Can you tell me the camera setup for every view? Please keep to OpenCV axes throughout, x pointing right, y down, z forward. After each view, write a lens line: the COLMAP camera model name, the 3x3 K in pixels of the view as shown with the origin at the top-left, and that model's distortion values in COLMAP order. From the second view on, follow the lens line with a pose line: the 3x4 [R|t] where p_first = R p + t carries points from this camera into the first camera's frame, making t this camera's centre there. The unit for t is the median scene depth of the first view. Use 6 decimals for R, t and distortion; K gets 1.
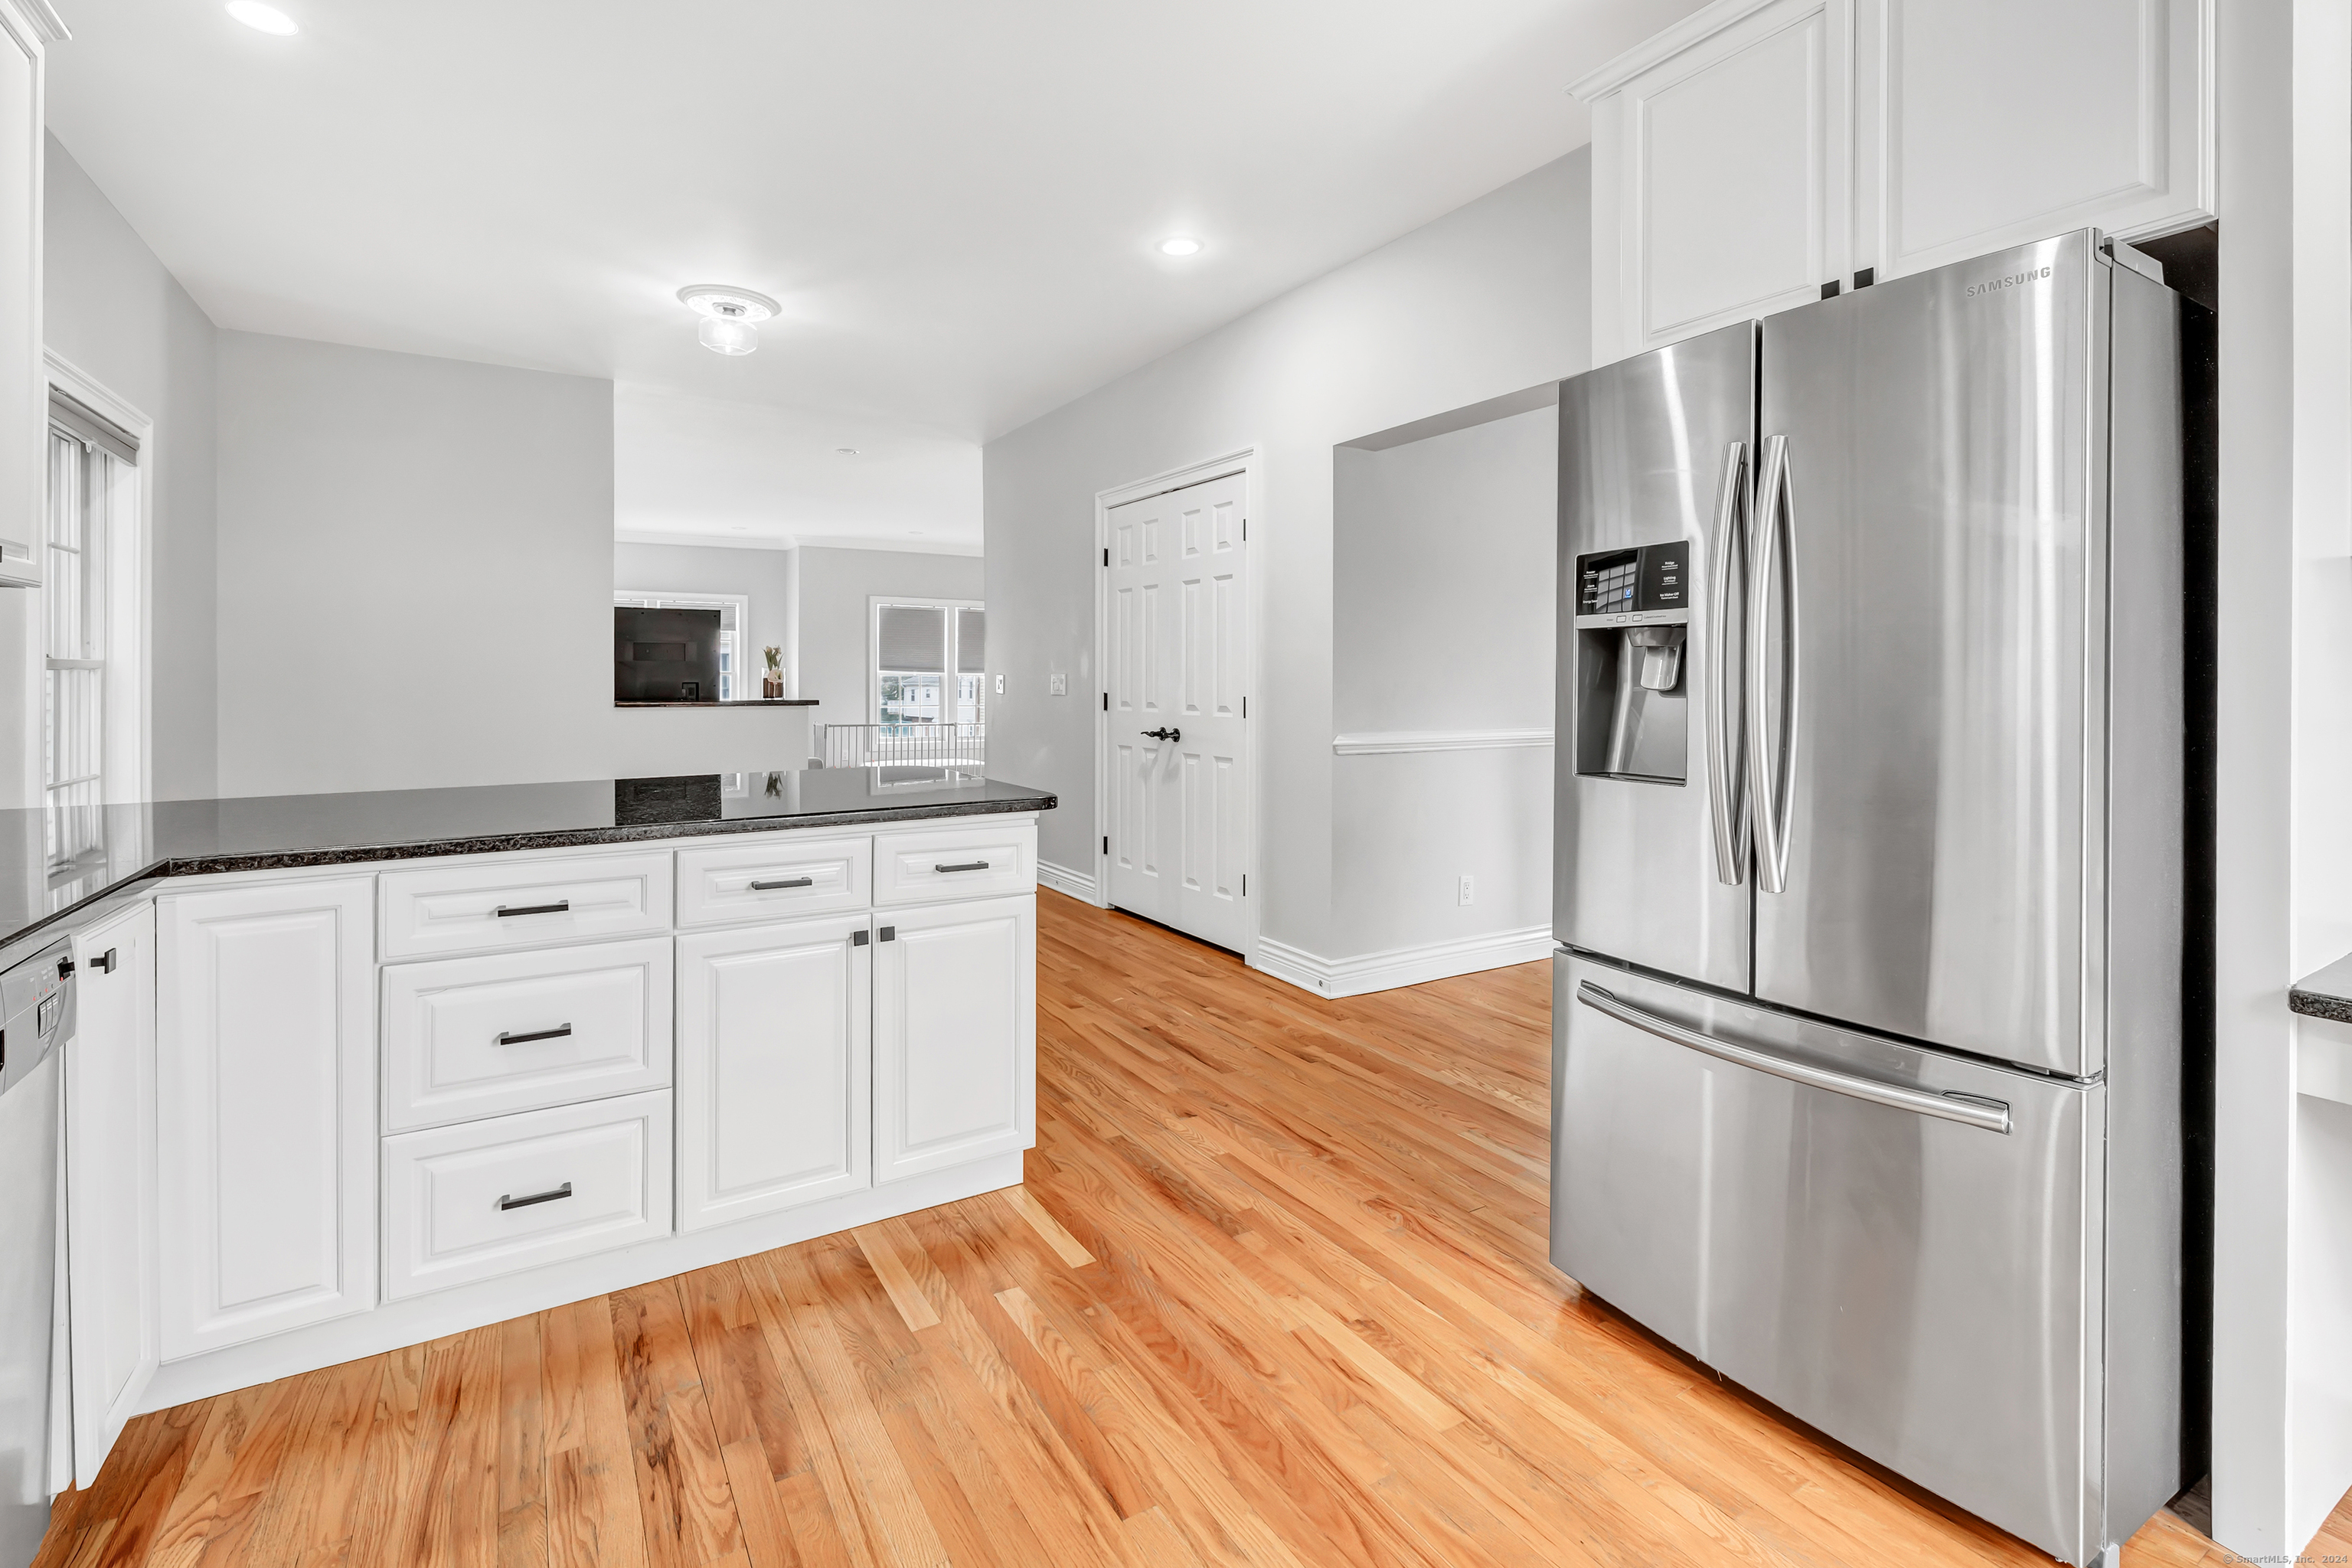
lens RADIAL K [[1057.5, 0, 1180.6], [0, 1057.5, 758.5], [0, 0, 1]] dist [-0.001735, -0.000088]
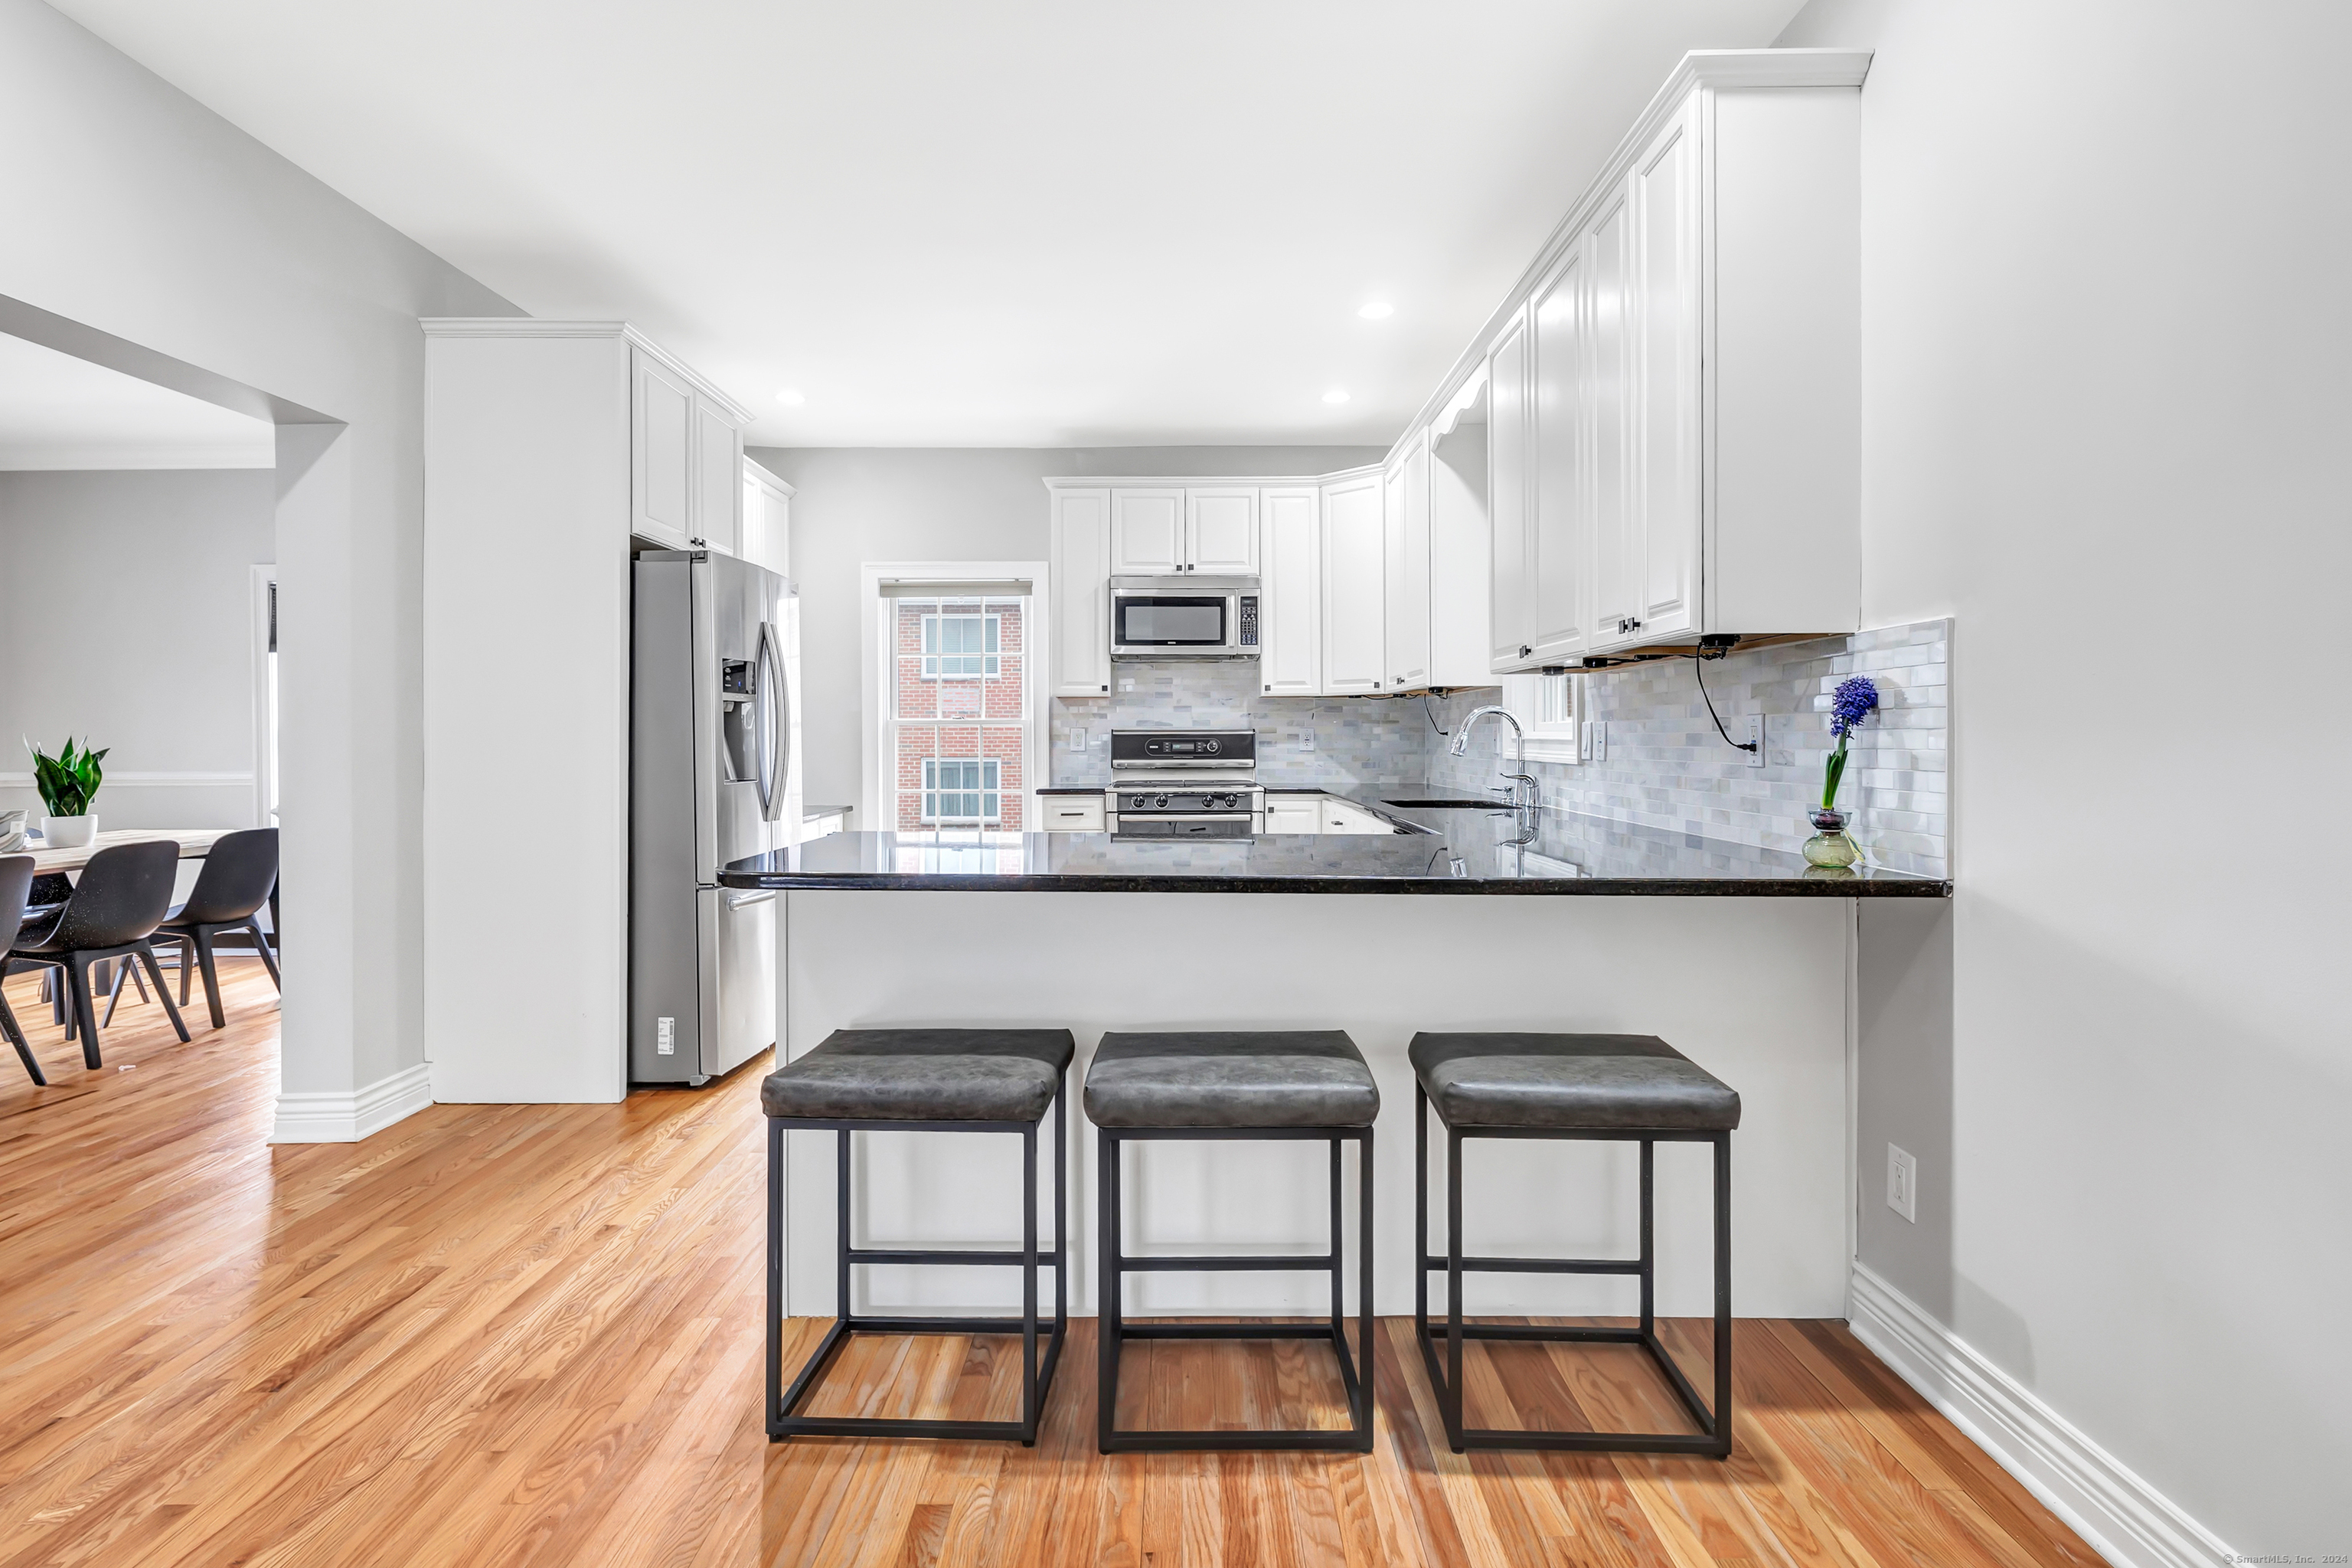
lens RADIAL K [[1057.5, 0, 1180.6], [0, 1057.5, 758.5], [0, 0, 1]] dist [-0.001735, -0.000088]
pose [[-0.852233, -0.009827, 0.523070, -1.367127], [0.039299, 0.995796, 0.082737, -0.158005], [-0.521684, 0.091067, -0.848264, 2.374749]]
